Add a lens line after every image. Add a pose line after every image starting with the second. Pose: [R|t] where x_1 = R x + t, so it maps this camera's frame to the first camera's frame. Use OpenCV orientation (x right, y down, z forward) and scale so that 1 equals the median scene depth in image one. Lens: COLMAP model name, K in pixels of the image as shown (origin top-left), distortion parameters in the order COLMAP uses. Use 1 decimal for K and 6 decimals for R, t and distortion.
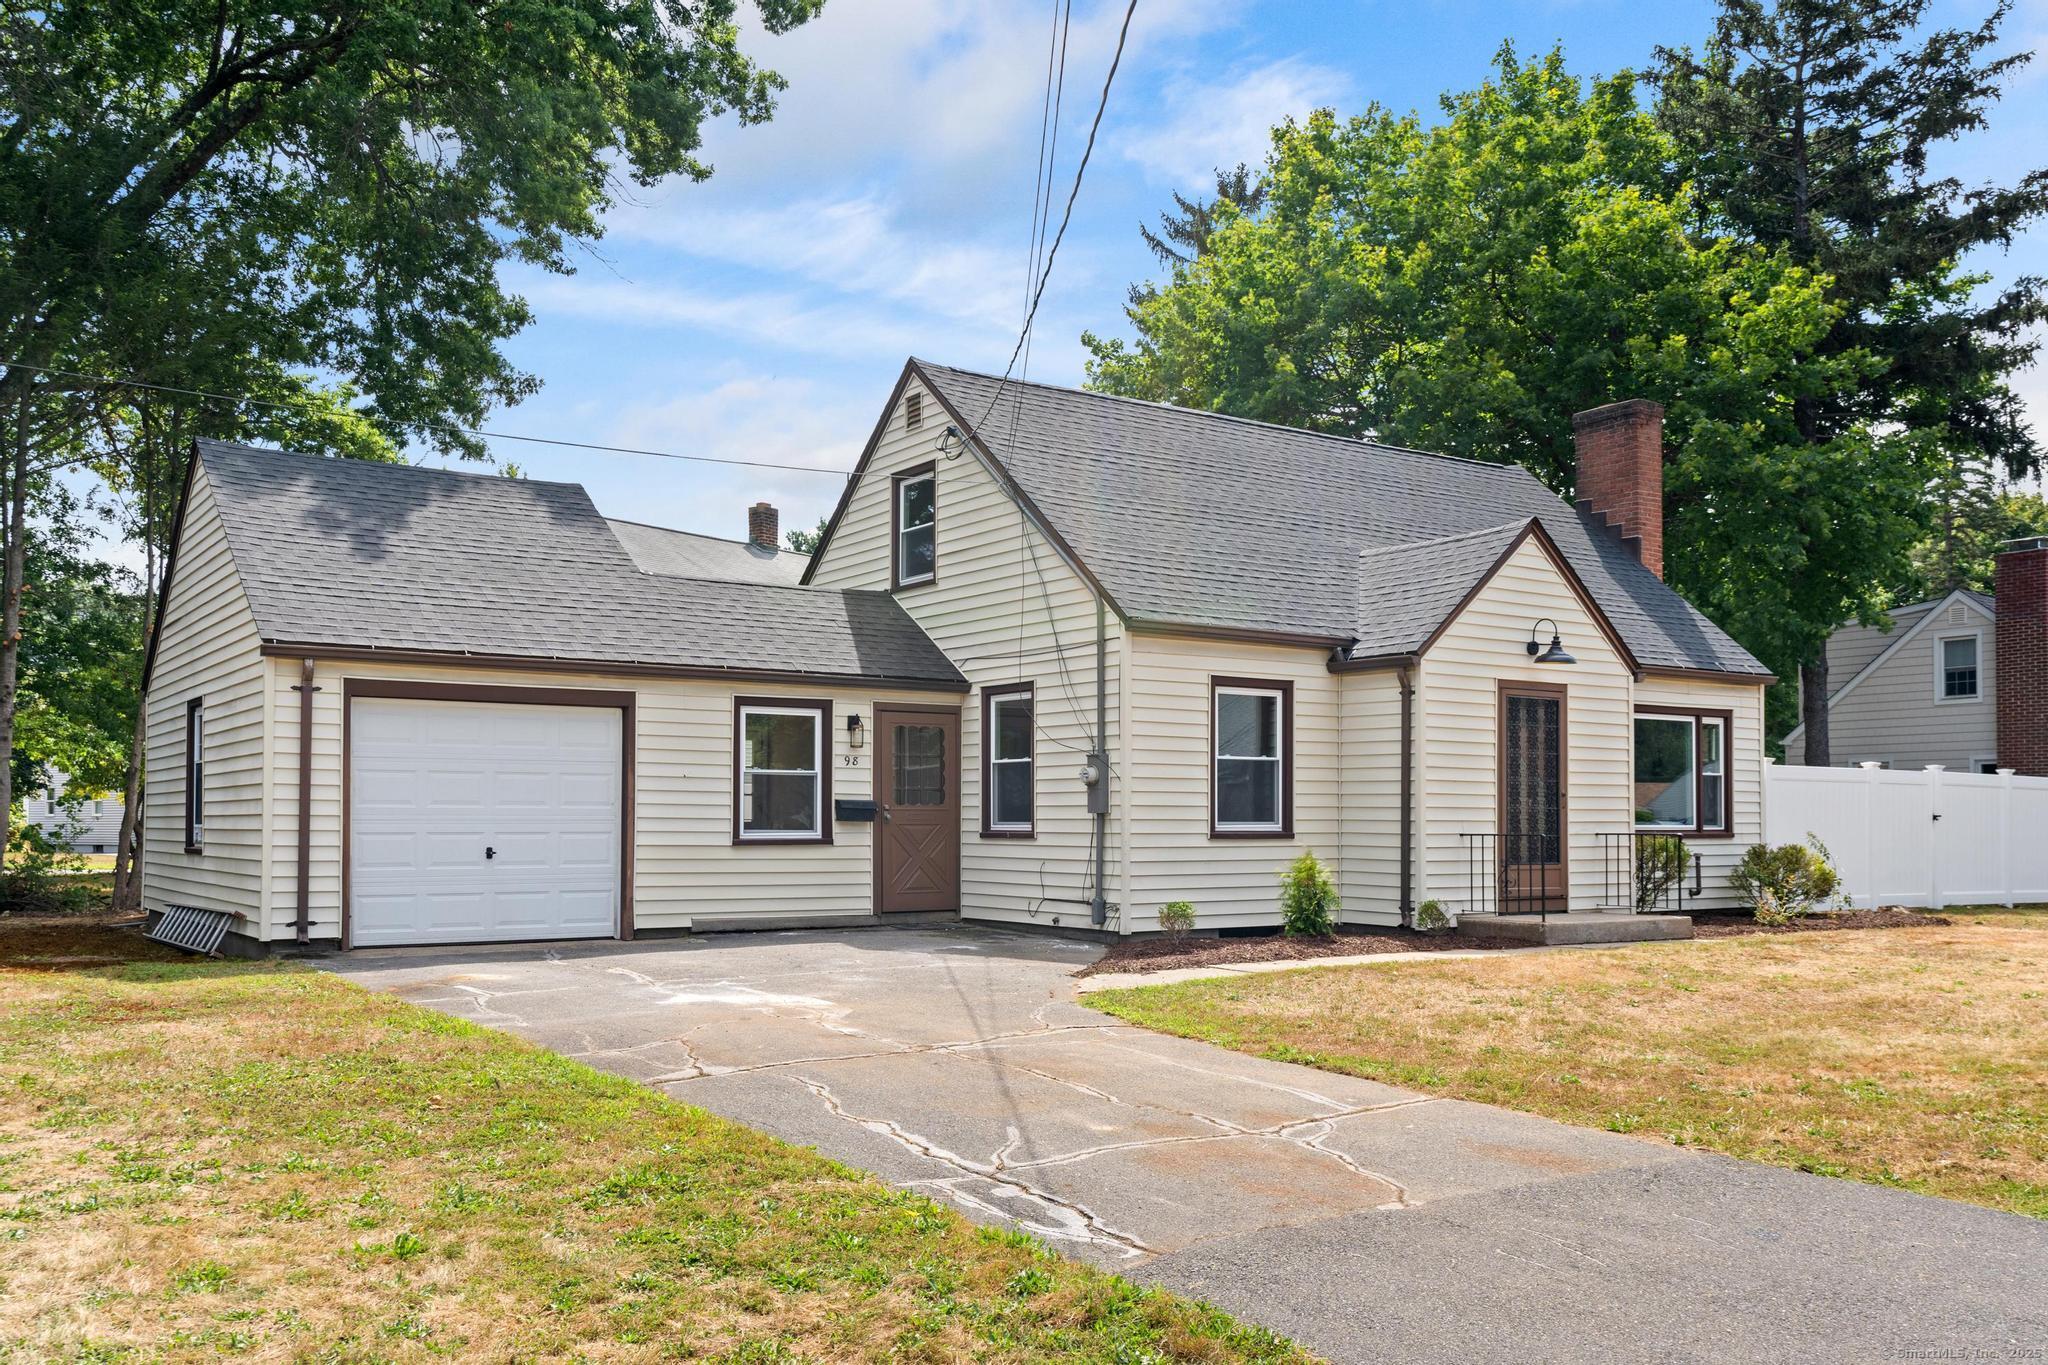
lens RADIAL K [[1713.1, 0, 1024.0], [0, 1713.1, 682.5], [0, 0, 1]] dist [-0.000412, 0.000061]
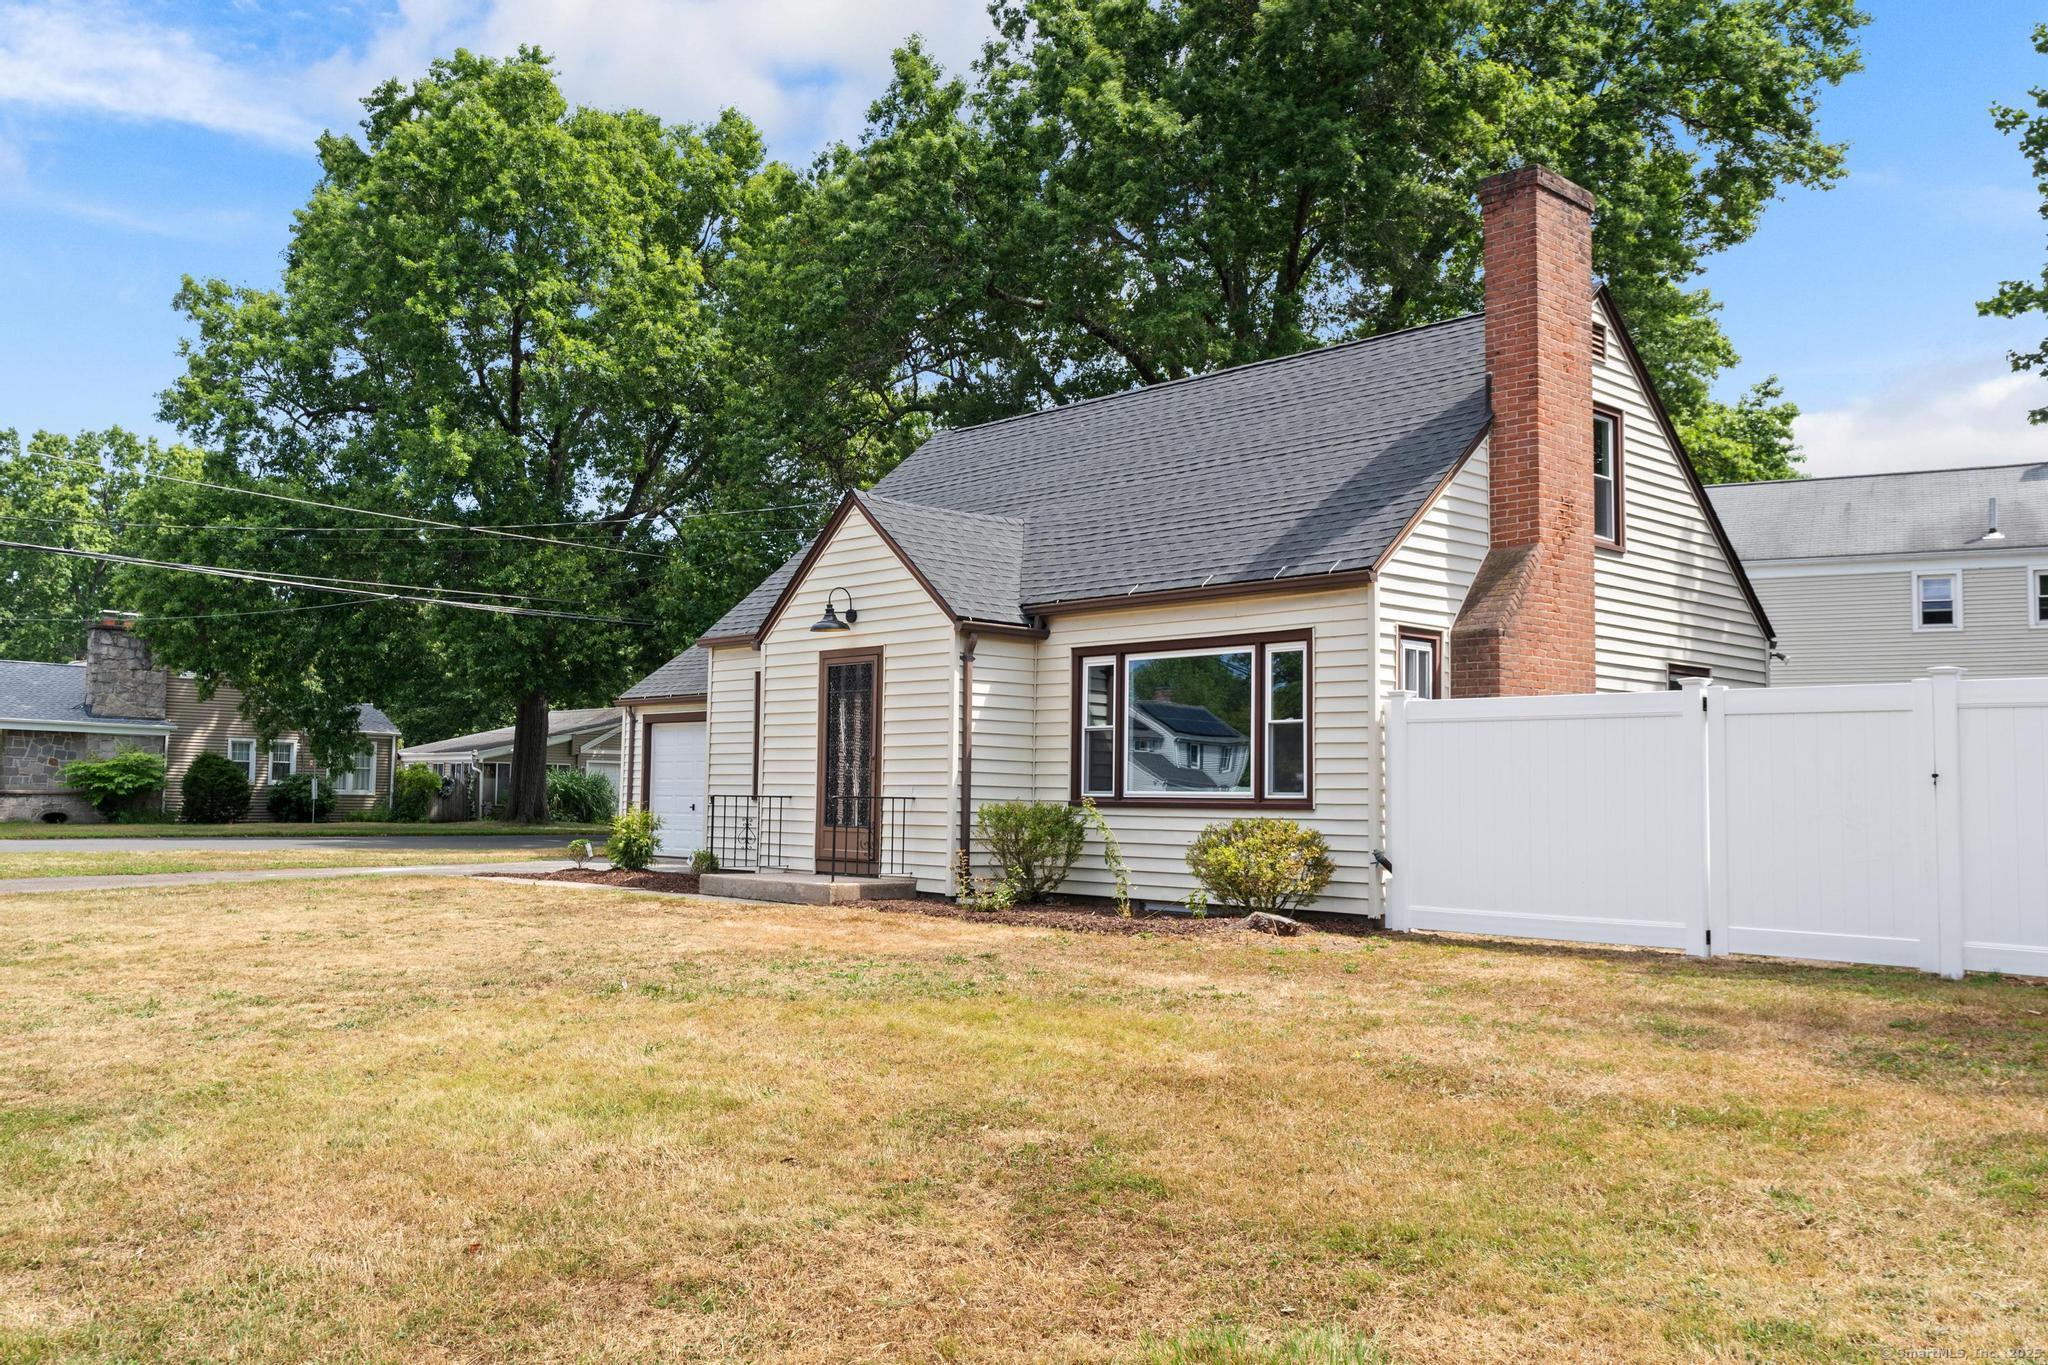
lens RADIAL K [[1713.1, 0, 1024.0], [0, 1713.1, 682.5], [0, 0, 1]] dist [-0.000412, 0.000061]
pose [[0.153090, -0.063552, -0.986167, 1.311729], [0.070667, 0.996079, -0.053221, 0.080980], [0.985682, -0.061542, 0.156981, 0.935881]]
